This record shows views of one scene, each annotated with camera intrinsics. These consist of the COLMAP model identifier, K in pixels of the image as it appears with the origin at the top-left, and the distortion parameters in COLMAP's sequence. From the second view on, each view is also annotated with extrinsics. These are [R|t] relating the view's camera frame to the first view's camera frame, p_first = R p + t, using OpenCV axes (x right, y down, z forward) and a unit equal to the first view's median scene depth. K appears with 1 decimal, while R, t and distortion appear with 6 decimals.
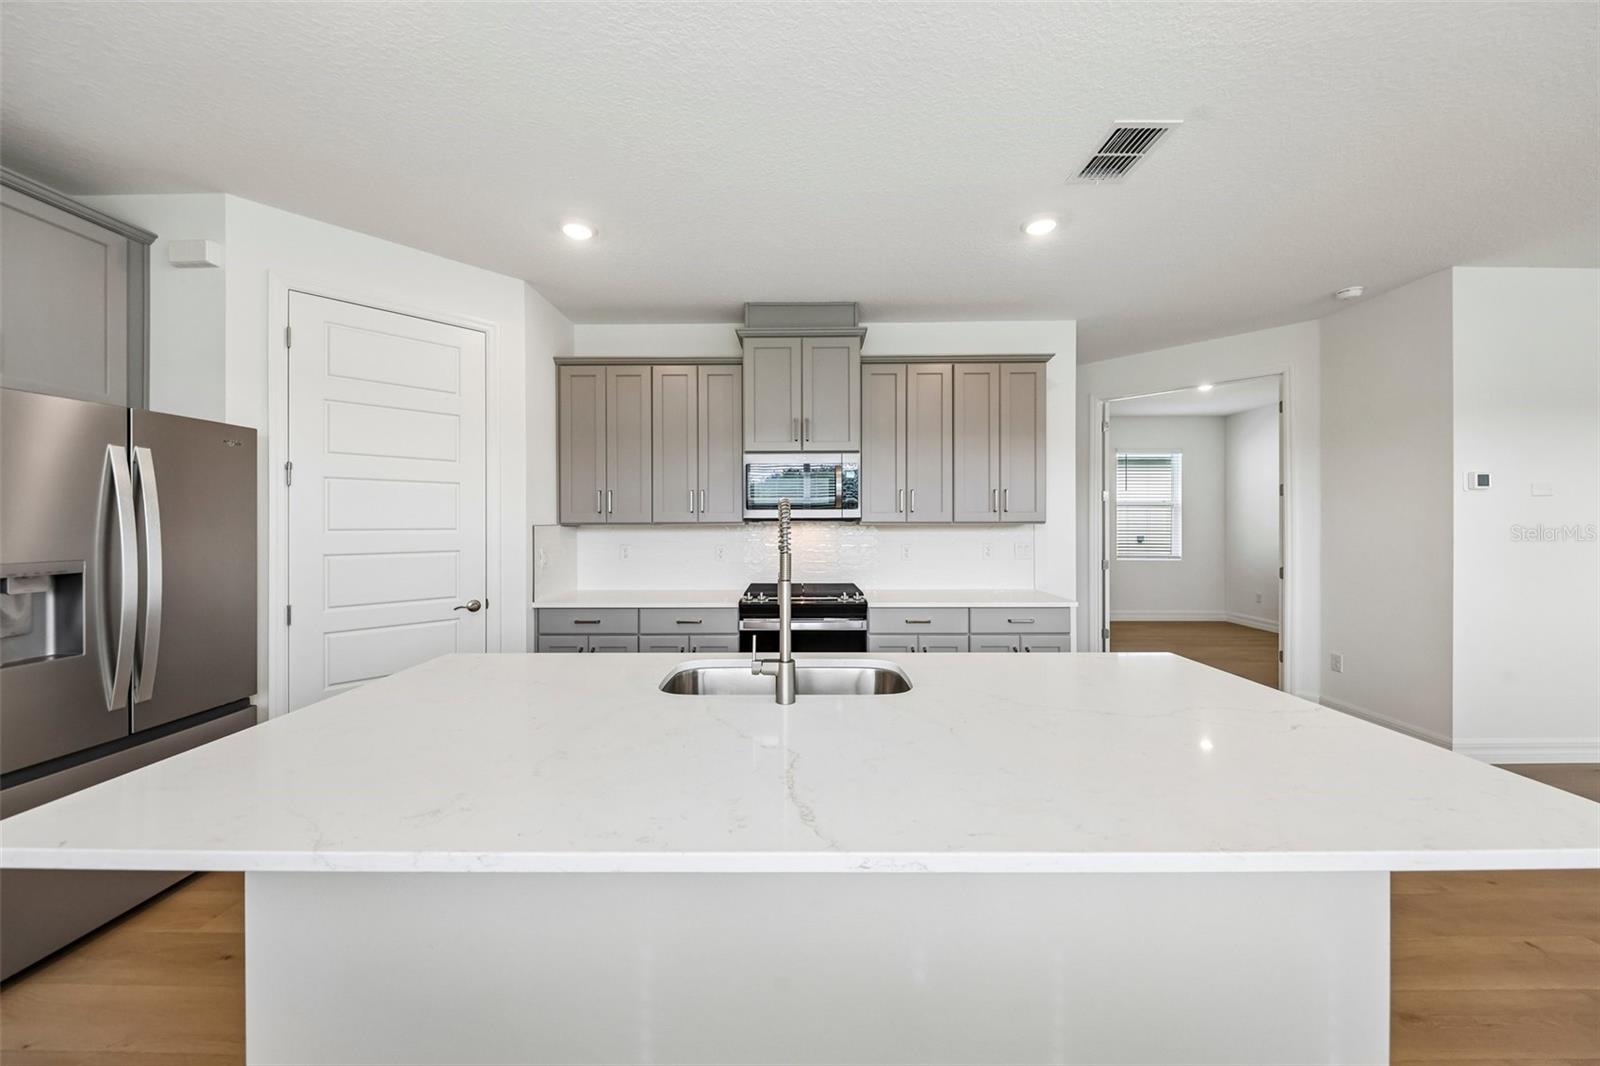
lens RADIAL K [[569.9, 0, 800.7], [0, 569.9, 516.2], [0, 0, 1]] dist [0.023321, 0.000168]
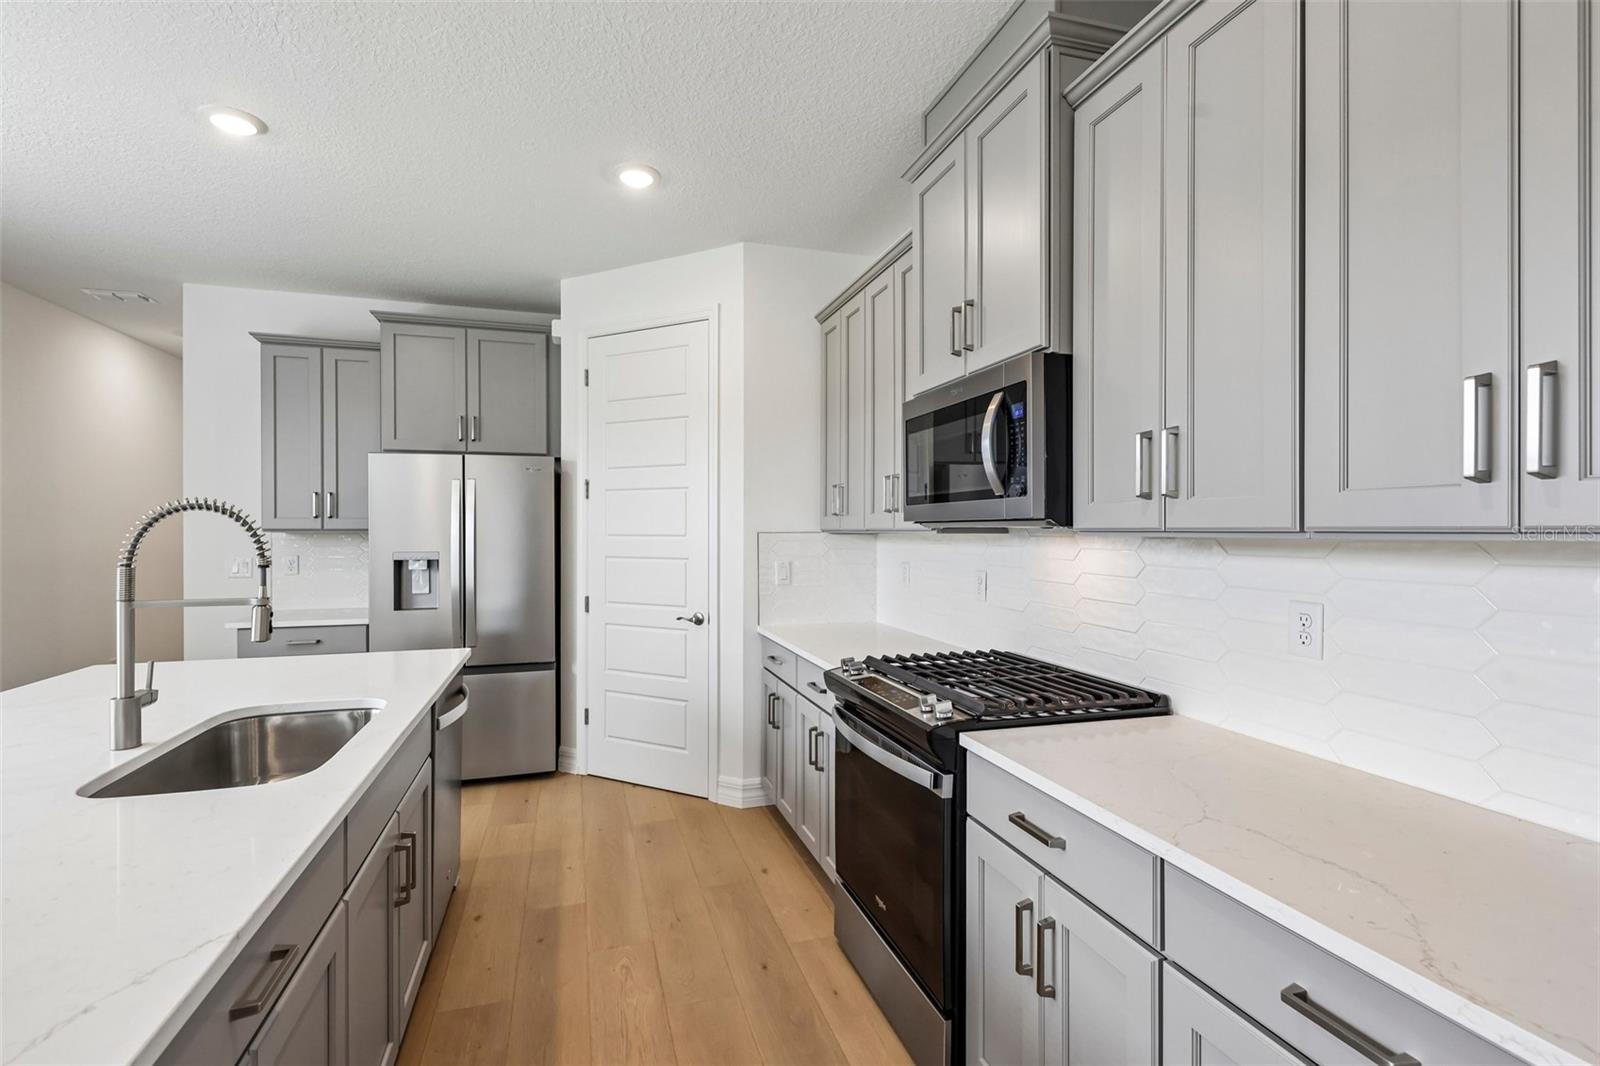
lens RADIAL K [[740.3, 0, 801.3], [0, 740.3, 528.2], [0, 0, 1]] dist [0.009465, -0.003931]
pose [[0.300737, -0.000474, -0.953707, 0.555057], [0.009982, 0.999947, 0.002651, 0.007027], [0.953655, -0.010317, 0.300726, 0.719645]]
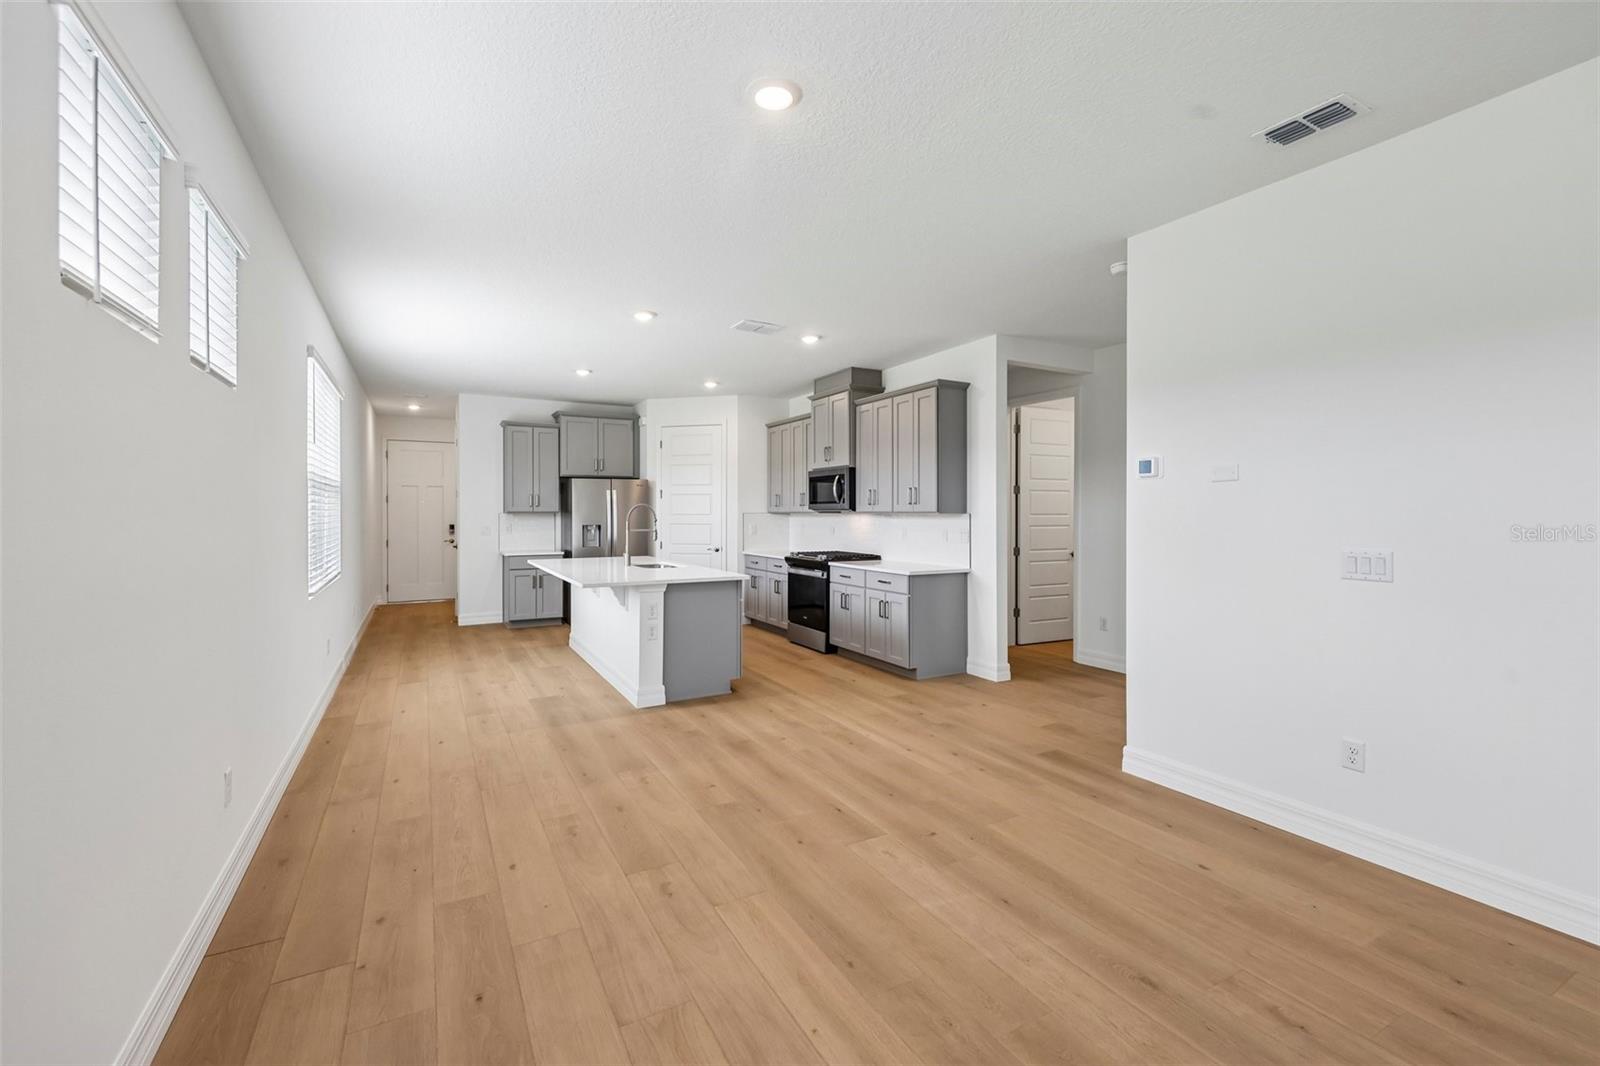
lens RADIAL K [[685.1, 0, 800.5], [0, 685.1, 512.7], [0, 0, 1]] dist [0.001537, -0.000322]
pose [[0.486832, 0.001857, -0.873494, 1.705649], [0.008492, 0.999940, 0.006859, -0.000824], [0.873454, -0.010757, 0.486787, -0.004056]]
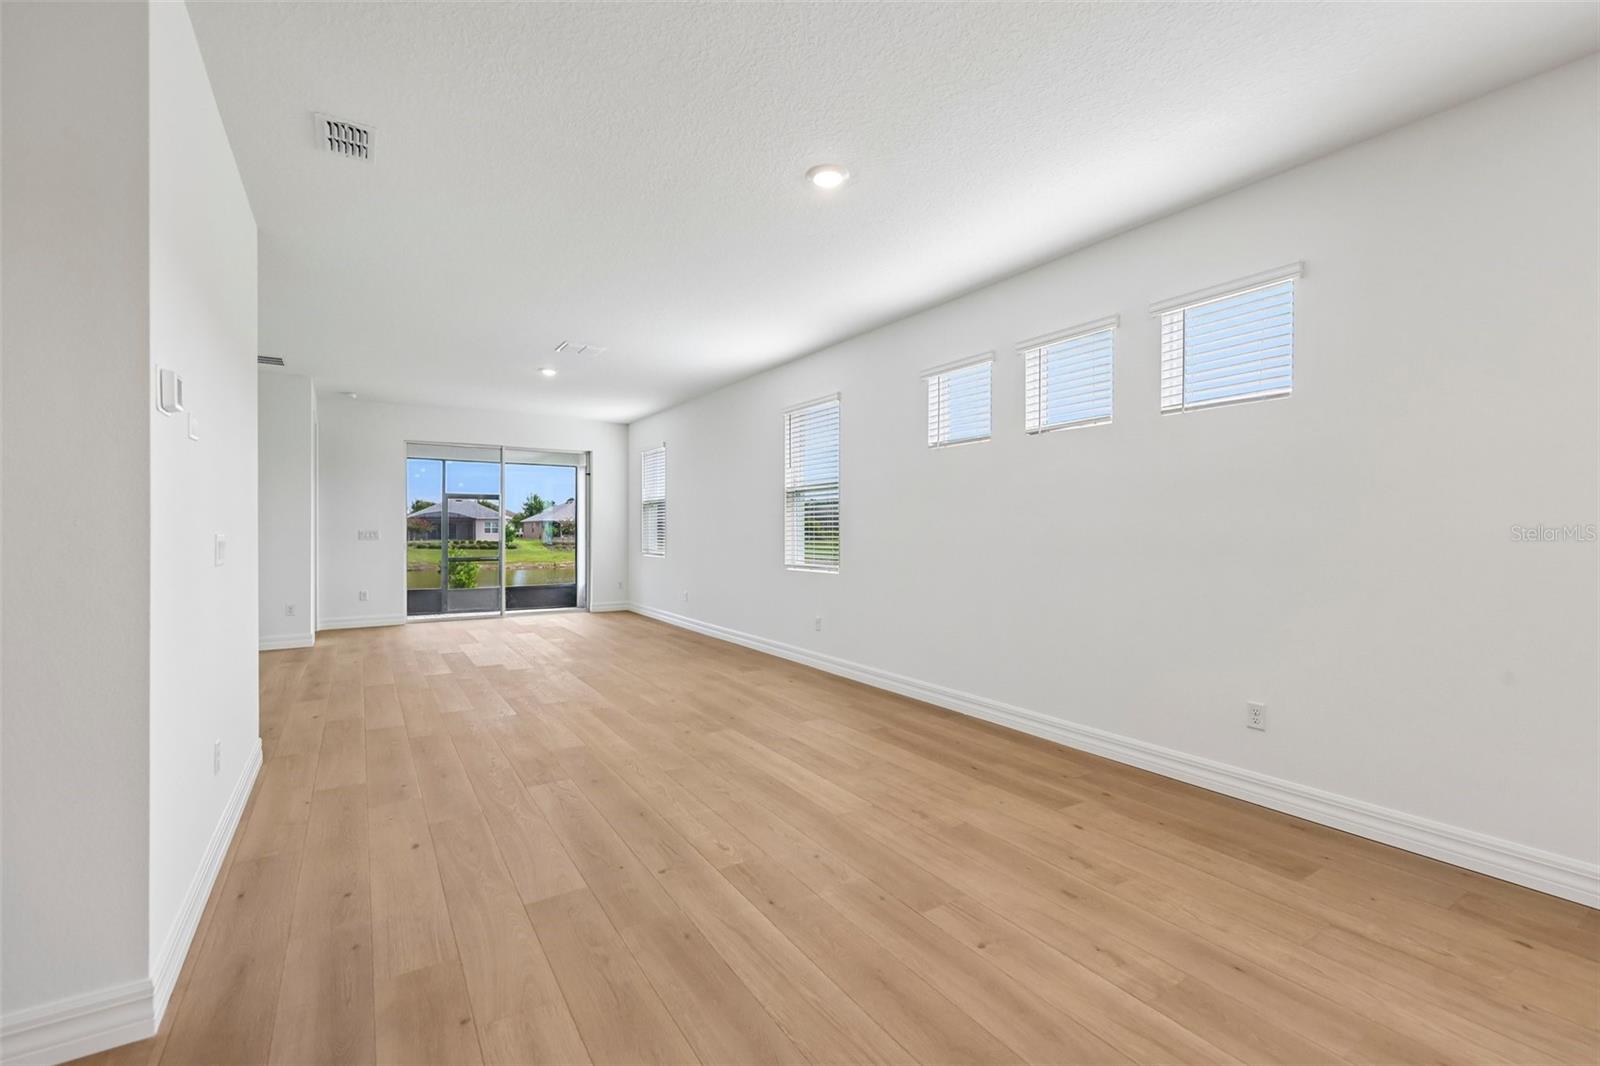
lens RADIAL K [[685.1, 0, 801.7], [0, 685.1, 531.6], [0, 0, 1]] dist [0.001537, -0.000322]
pose [[-0.549045, -0.002664, 0.835789, 0.400079], [-0.009461, 0.999951, -0.003029, 0.046429], [-0.835739, -0.009570, -0.549043, 0.802572]]
